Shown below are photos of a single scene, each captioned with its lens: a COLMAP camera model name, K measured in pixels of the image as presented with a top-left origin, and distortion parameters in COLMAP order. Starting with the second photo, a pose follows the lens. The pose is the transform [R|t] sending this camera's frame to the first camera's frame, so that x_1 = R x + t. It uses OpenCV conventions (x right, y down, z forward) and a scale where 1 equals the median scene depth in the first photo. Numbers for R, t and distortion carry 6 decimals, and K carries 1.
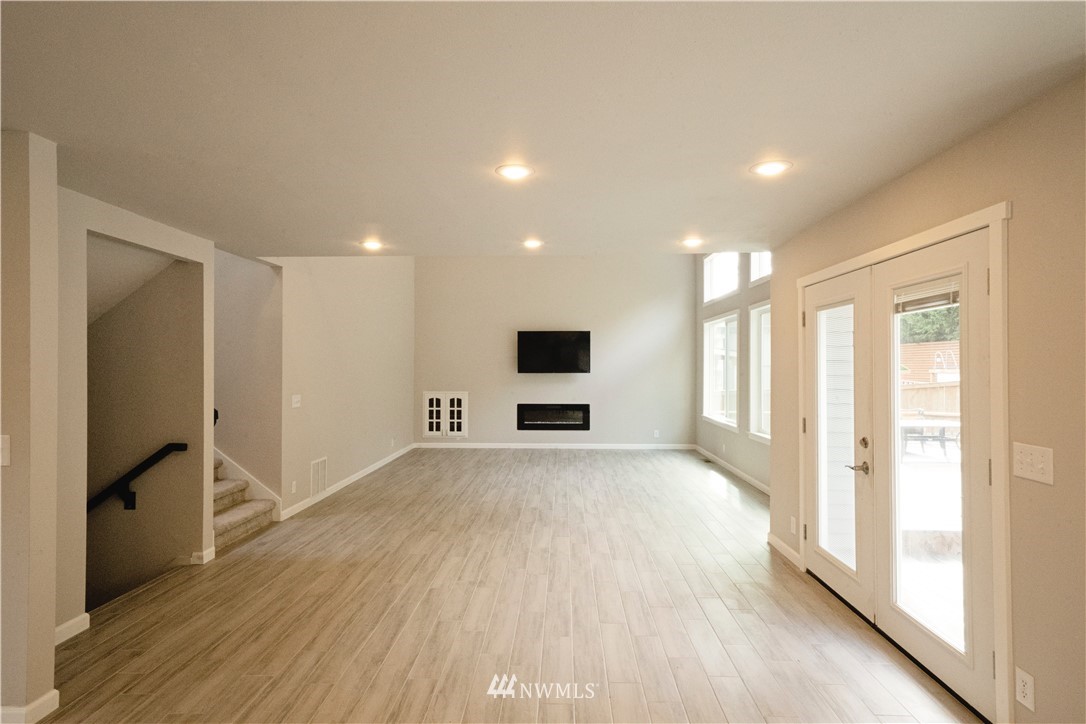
lens RADIAL K [[579.8, 0, 543.0], [0, 579.8, 362.0], [0, 0, 1]] dist [0.018611, 0.000569]
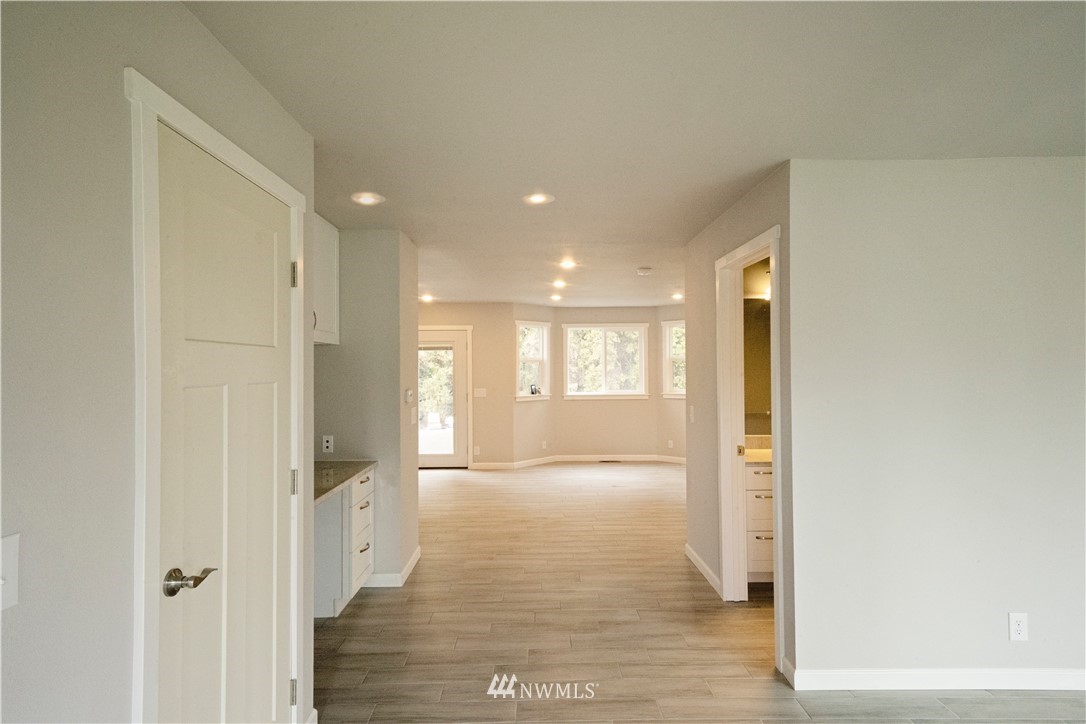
lens RADIAL K [[579.8, 0, 543.0], [0, 579.8, 362.0], [0, 0, 1]] dist [0.018611, 0.000569]
pose [[-0.058165, 0.010113, 0.998256, -2.227356], [0.000675, 0.999949, -0.010091, 0.001358], [-0.998307, 0.000087, -0.058169, 0.567835]]
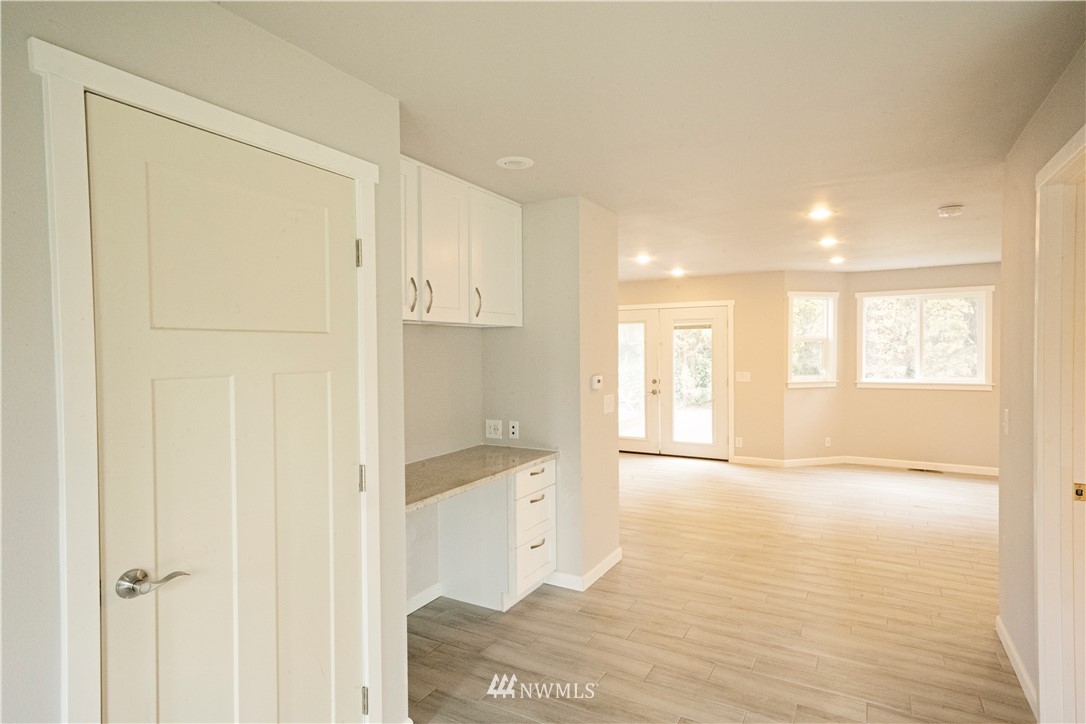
lens RADIAL K [[579.8, 0, 543.0], [0, 579.8, 362.0], [0, 0, 1]] dist [0.018611, 0.000569]
pose [[0.457319, -0.024543, 0.888964, -1.975796], [0.003876, 0.999665, 0.025605, -0.007229], [-0.889294, -0.008264, 0.457261, 0.338250]]
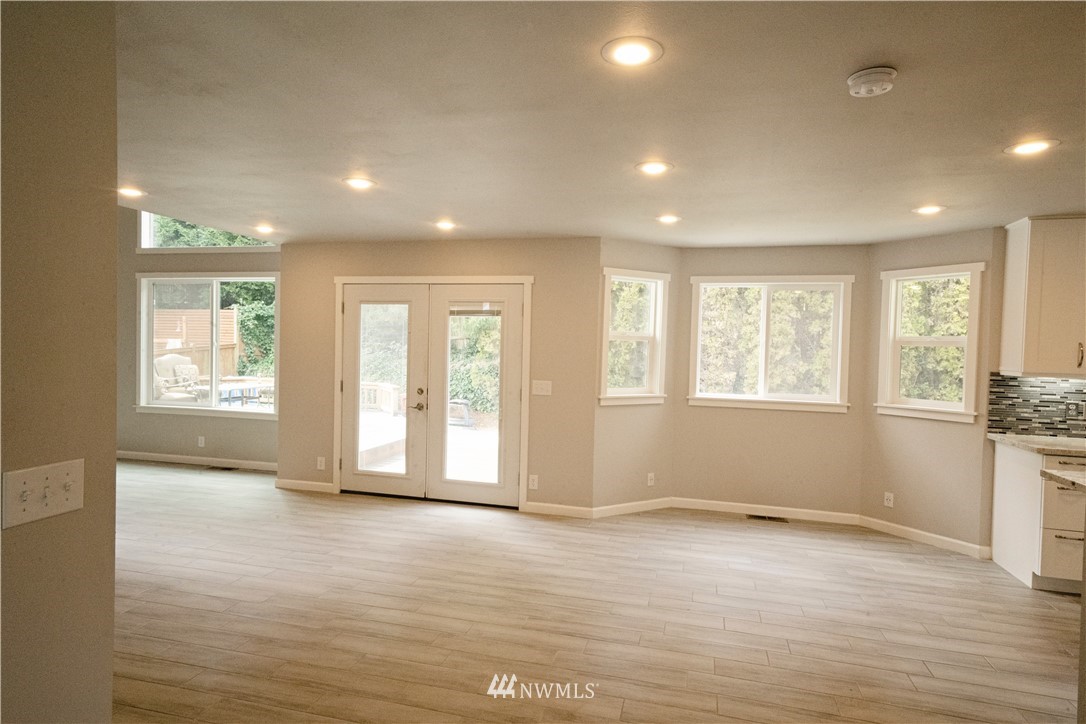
lens RADIAL K [[594.7, 0, 543.0], [0, 594.7, 362.0], [0, 0, 1]] dist [0.014615, 0.000932]
pose [[0.217780, -0.021904, 0.975752, -1.104025], [-0.032295, 0.999039, 0.029635, -0.005344], [-0.975463, -0.037965, 0.216863, 0.330361]]
